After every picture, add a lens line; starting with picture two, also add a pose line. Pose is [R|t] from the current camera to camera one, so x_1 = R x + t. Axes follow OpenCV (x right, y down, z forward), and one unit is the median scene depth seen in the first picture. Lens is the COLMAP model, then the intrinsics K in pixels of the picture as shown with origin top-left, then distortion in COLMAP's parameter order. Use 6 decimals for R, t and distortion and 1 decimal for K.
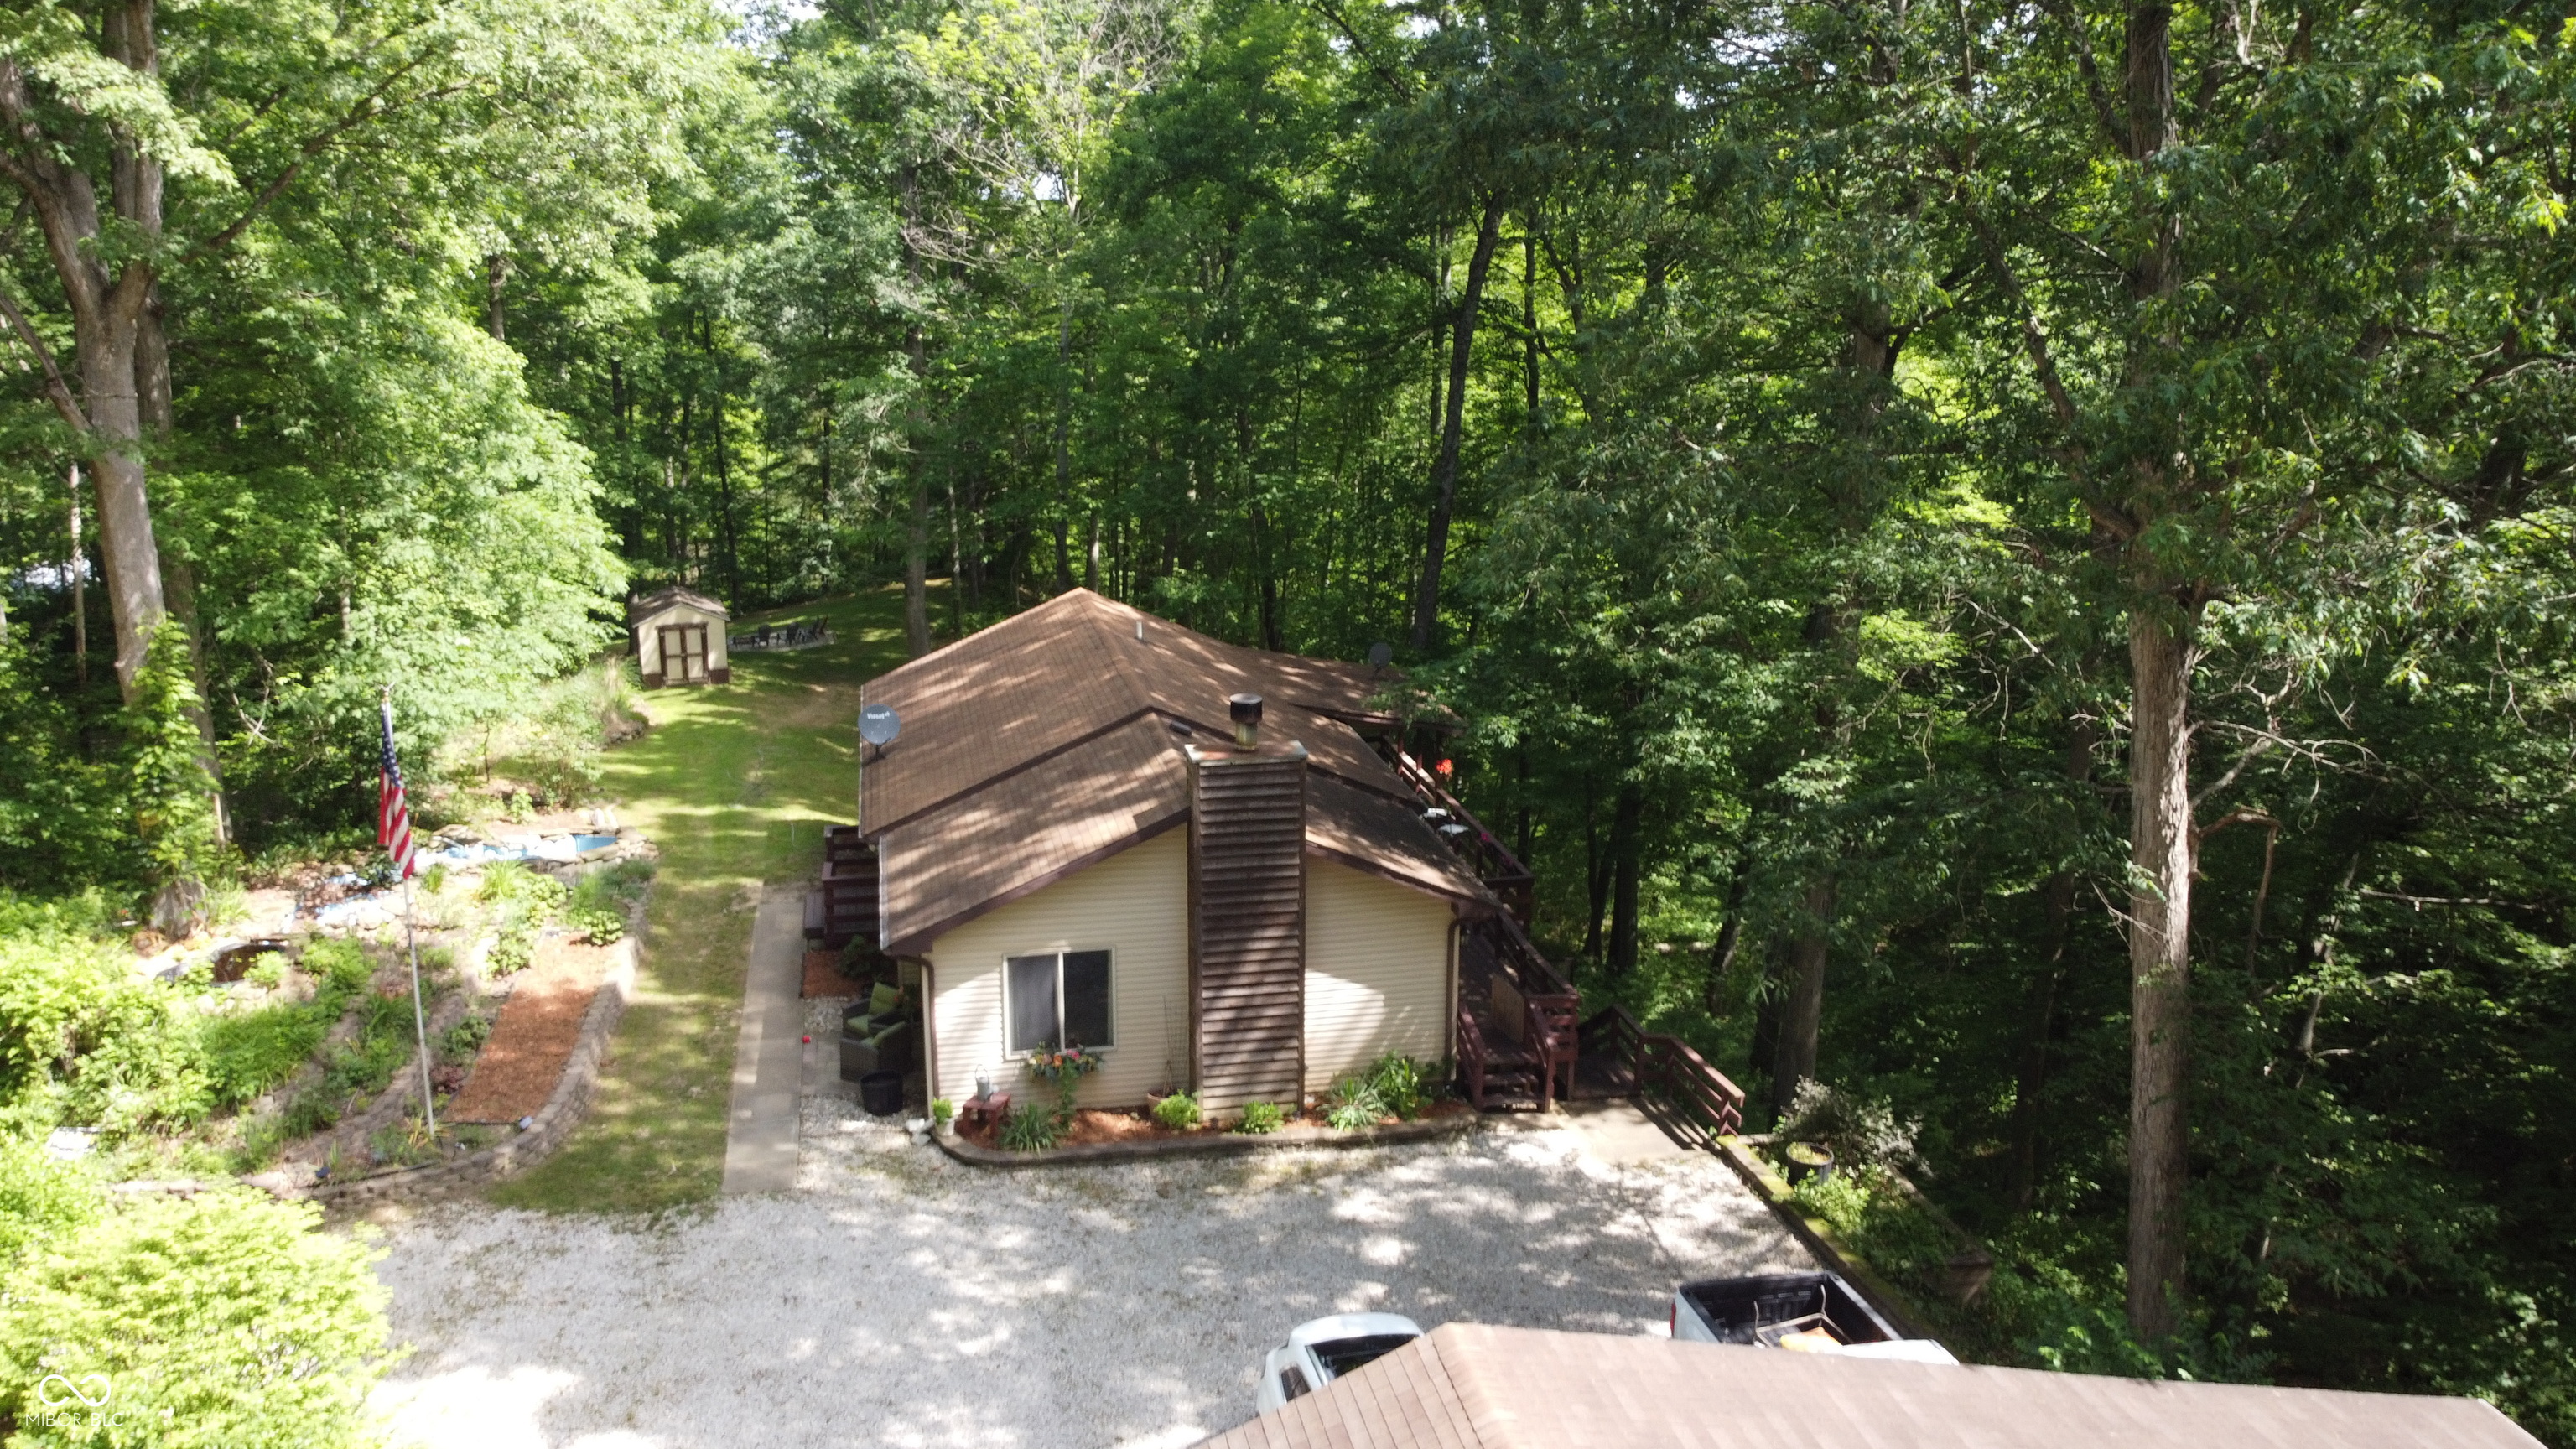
lens RADIAL K [[2001.1, 0, 1236.1], [0, 2001.1, 716.3], [0, 0, 1]] dist [-0.003484, -0.008644]
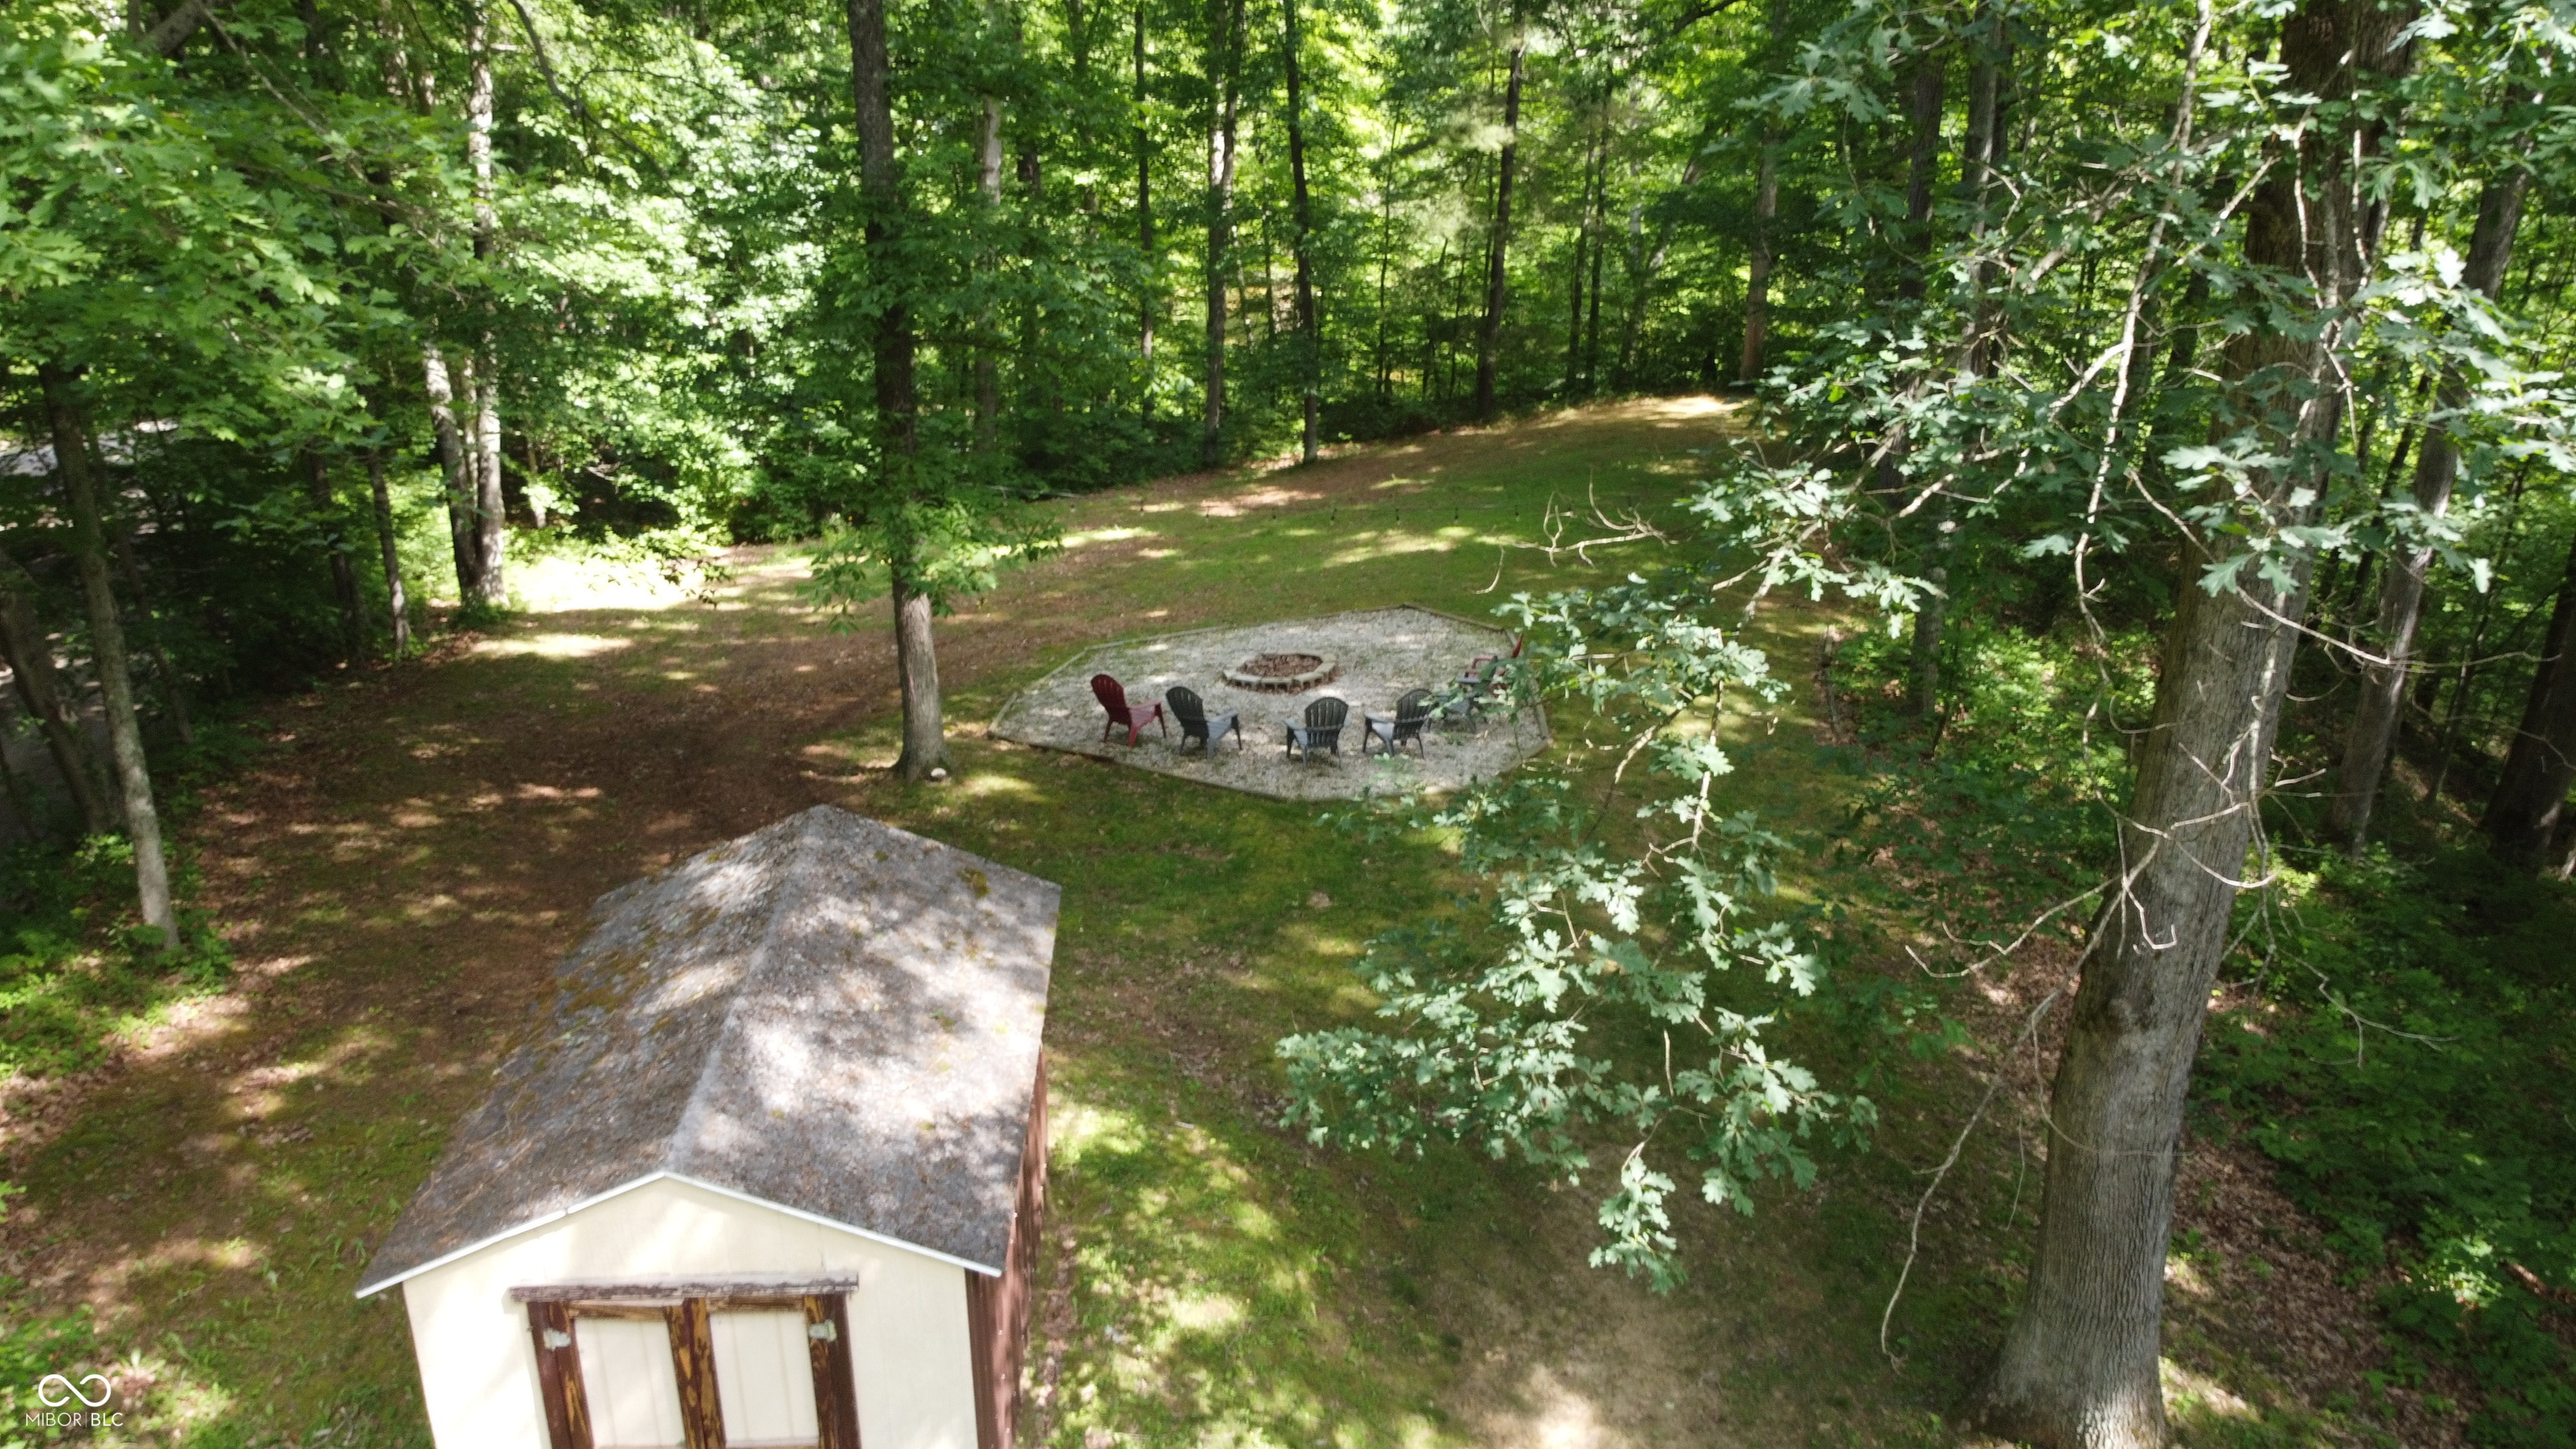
lens RADIAL K [[2001.1, 0, 1236.1], [0, 2001.1, 716.3], [0, 0, 1]] dist [-0.003484, -0.008644]
pose [[0.952480, 0.109417, -0.284270, -0.198066], [-0.065083, 0.984808, 0.160989, -0.110873], [0.297566, -0.134838, 0.945131, 0.863950]]
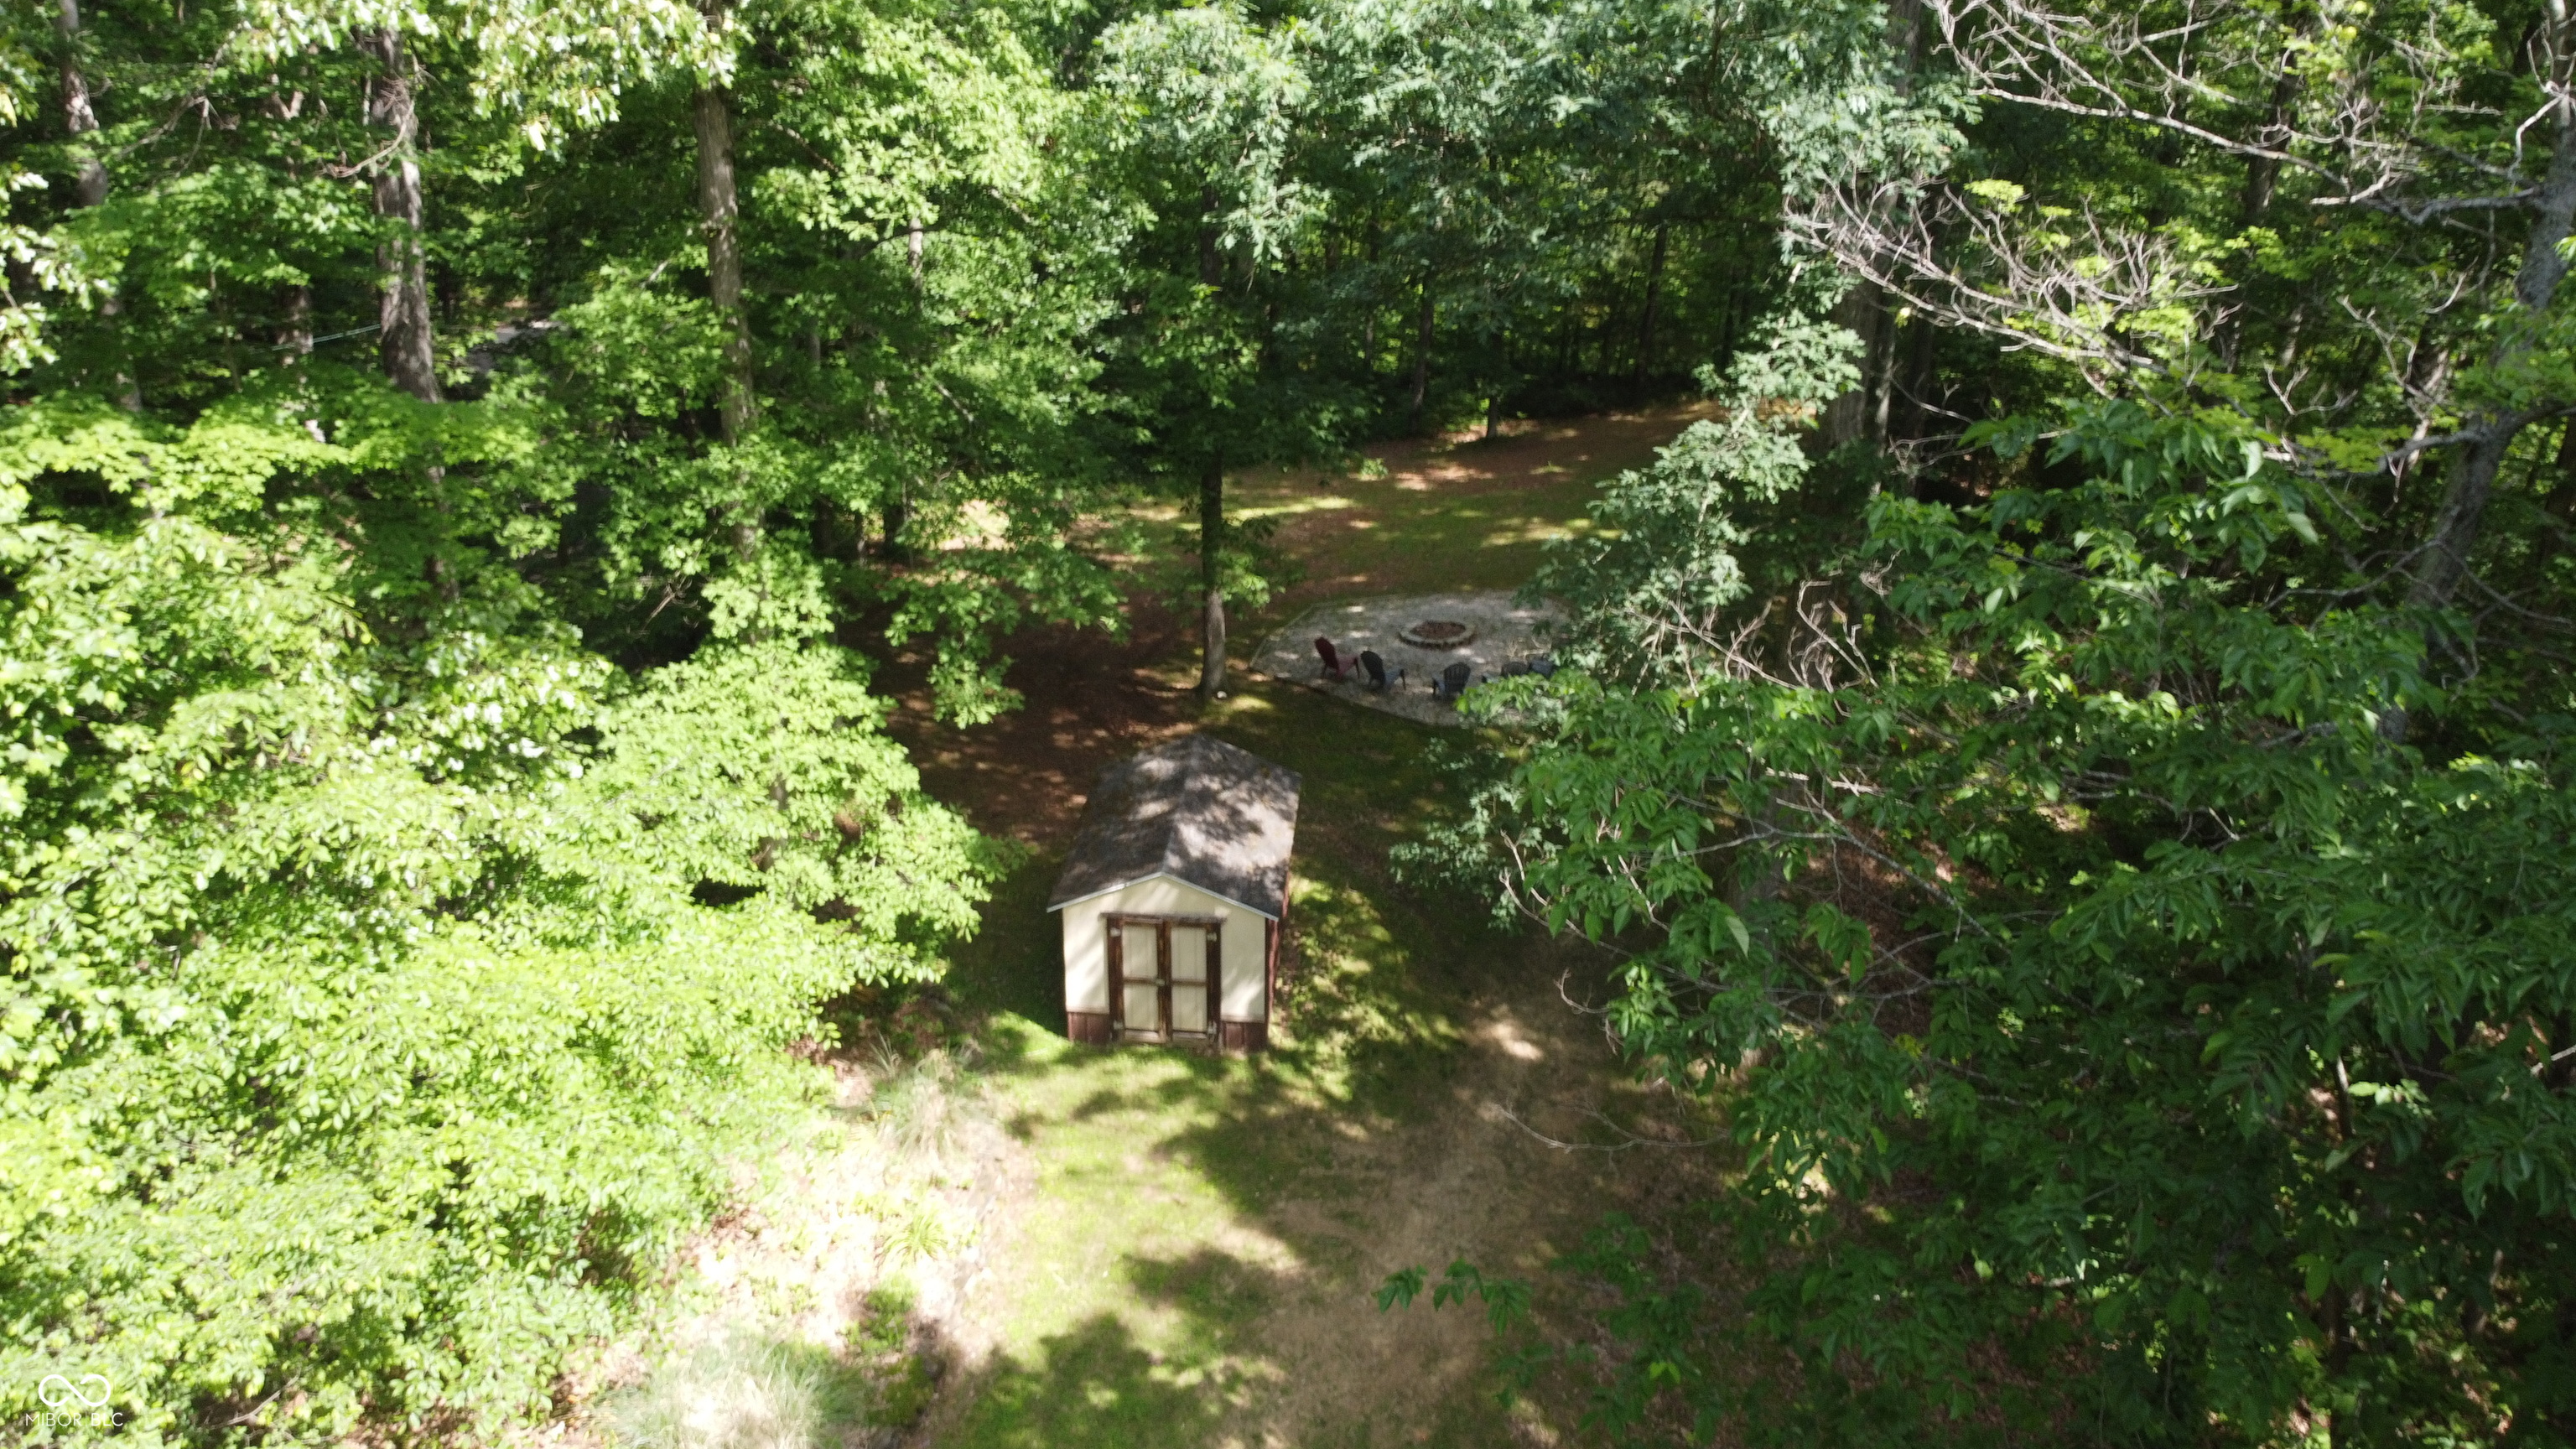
lens RADIAL K [[2001.1, 0, 1236.1], [0, 2001.1, 716.3], [0, 0, 1]] dist [-0.003484, -0.008644]
pose [[0.909963, 0.192489, -0.367309, -0.121953], [-0.108707, 0.965492, 0.236661, -0.177285], [0.400189, -0.175424, 0.899486, 0.641272]]
